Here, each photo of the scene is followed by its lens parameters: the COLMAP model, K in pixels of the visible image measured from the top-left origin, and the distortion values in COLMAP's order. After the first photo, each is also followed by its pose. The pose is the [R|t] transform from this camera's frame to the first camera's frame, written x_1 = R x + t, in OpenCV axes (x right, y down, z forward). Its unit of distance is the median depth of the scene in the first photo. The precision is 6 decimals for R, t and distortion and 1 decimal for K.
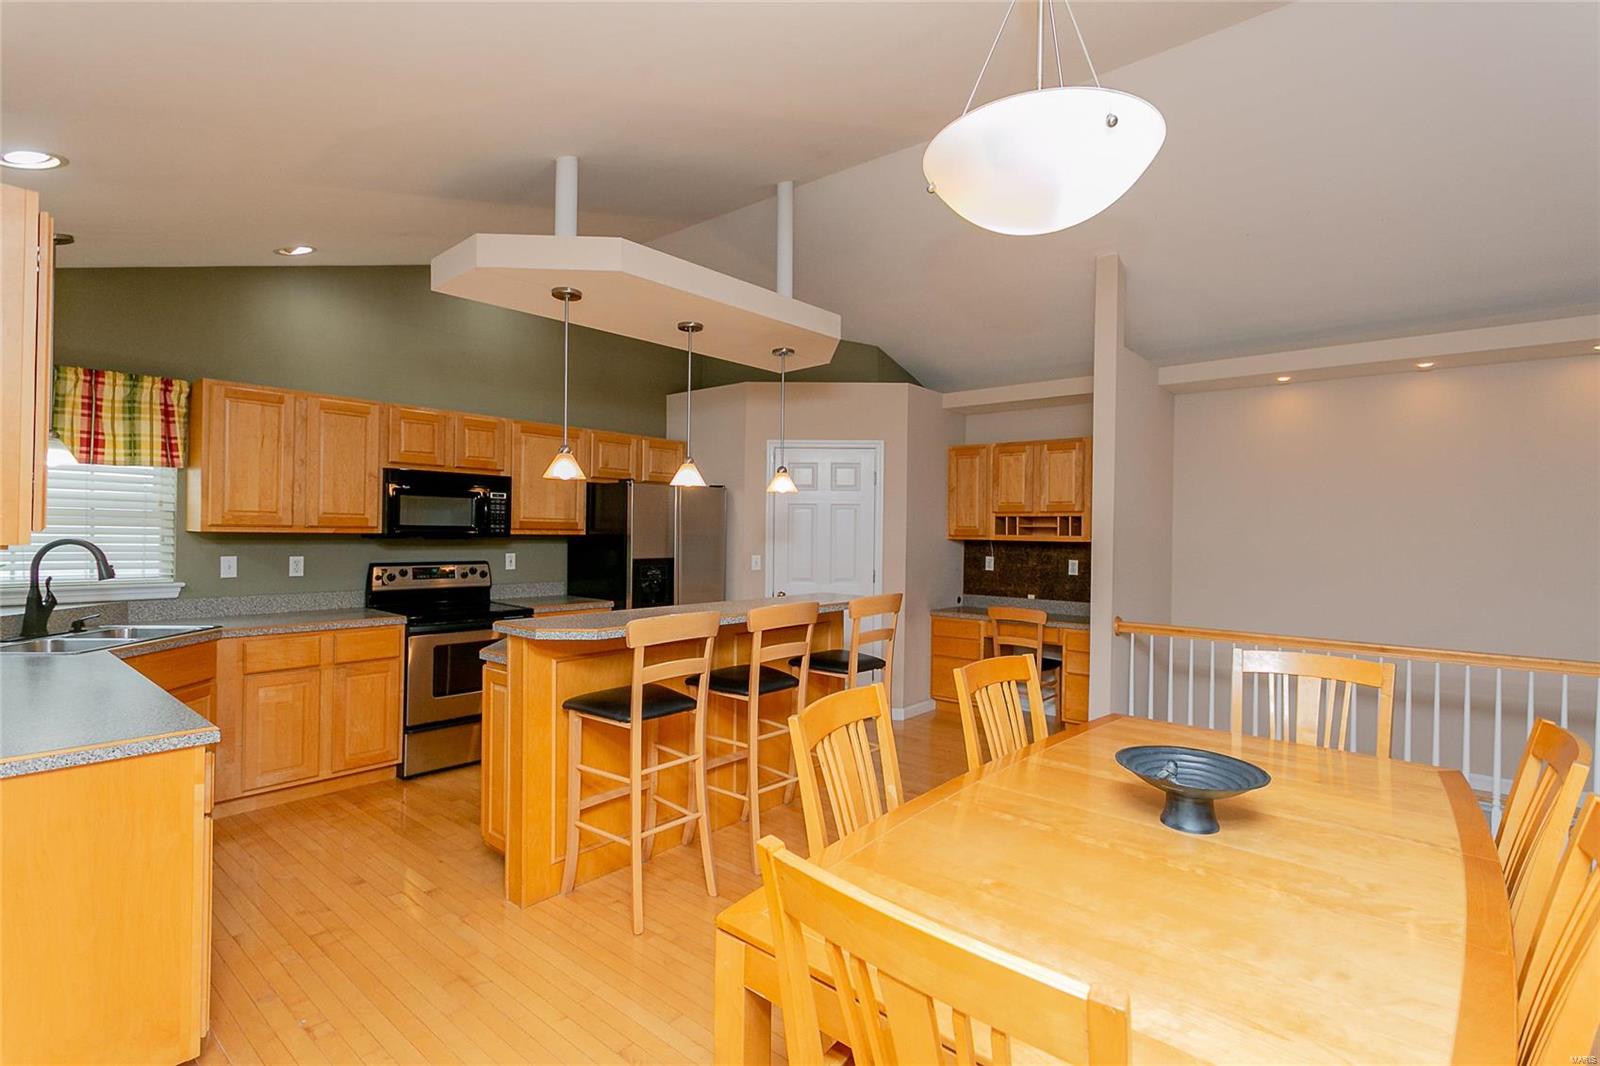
lens RADIAL K [[745.8, 0, 800.5], [0, 745.8, 533.0], [0, 0, 1]] dist [0.004602, 0.000435]
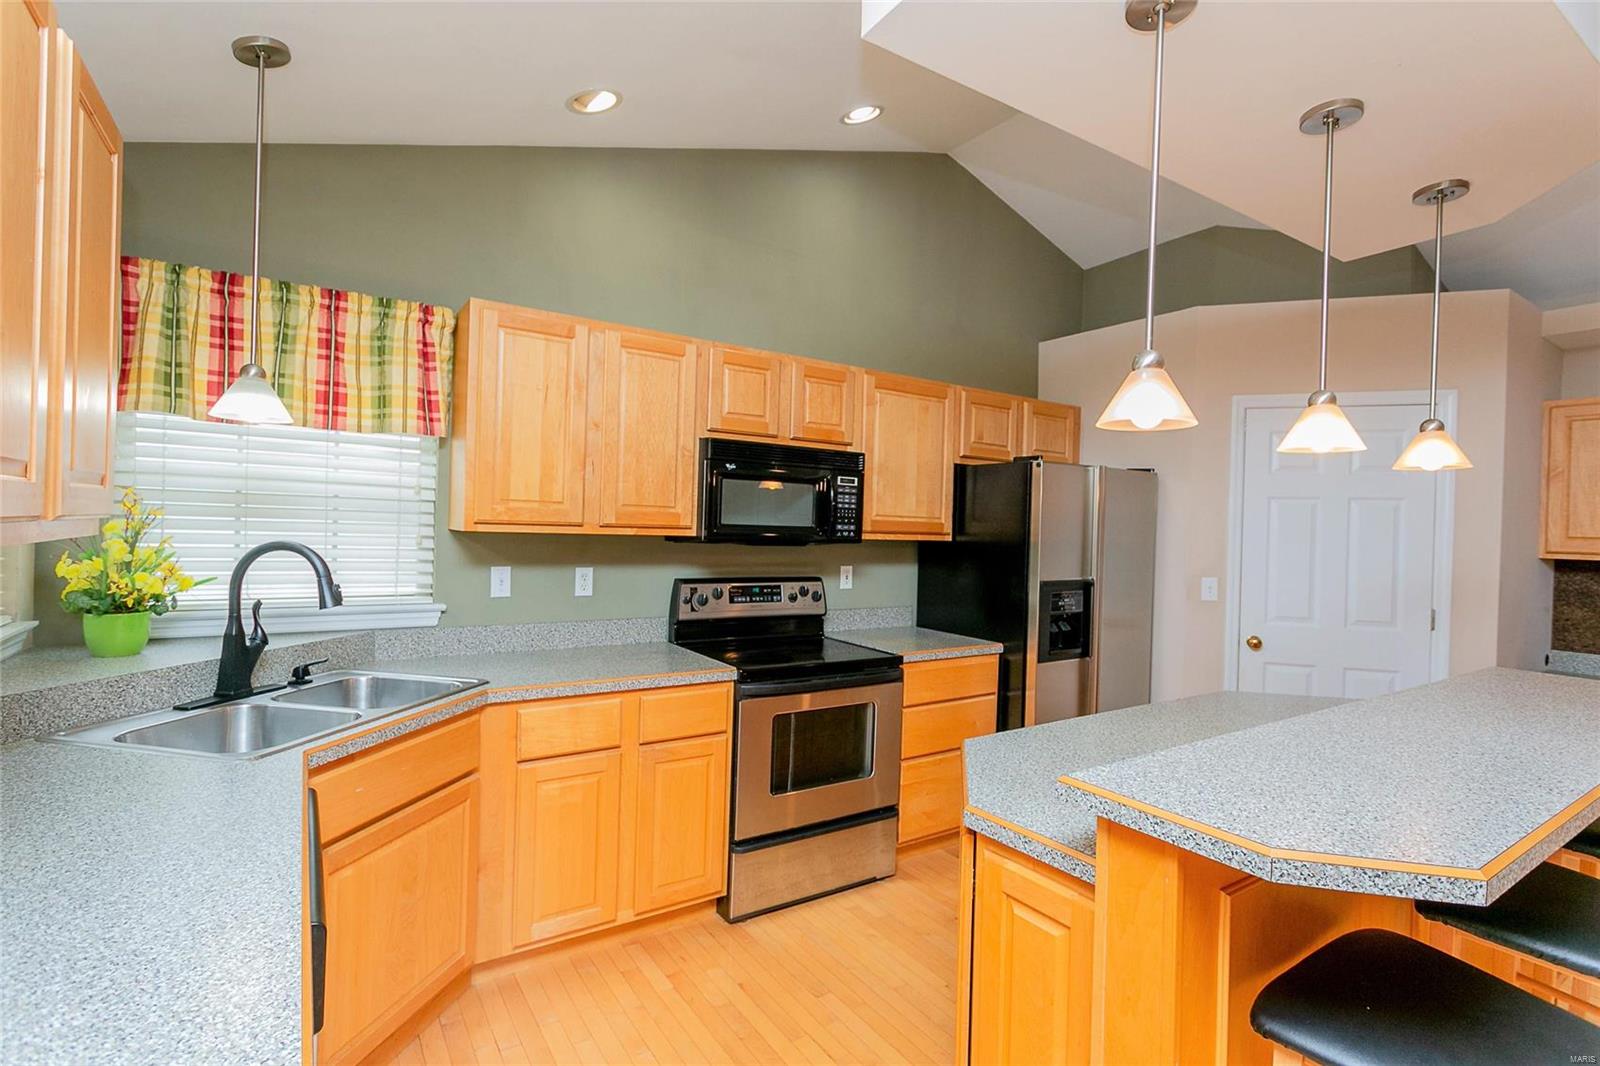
lens RADIAL K [[745.8, 0, 801.0], [0, 745.8, 533.0], [0, 0, 1]] dist [0.004602, 0.000435]
pose [[0.961878, 0.015168, -0.273058, -0.316527], [-0.015160, 0.999883, 0.002141, -0.005842], [0.273059, 0.002081, 0.961995, 0.421357]]
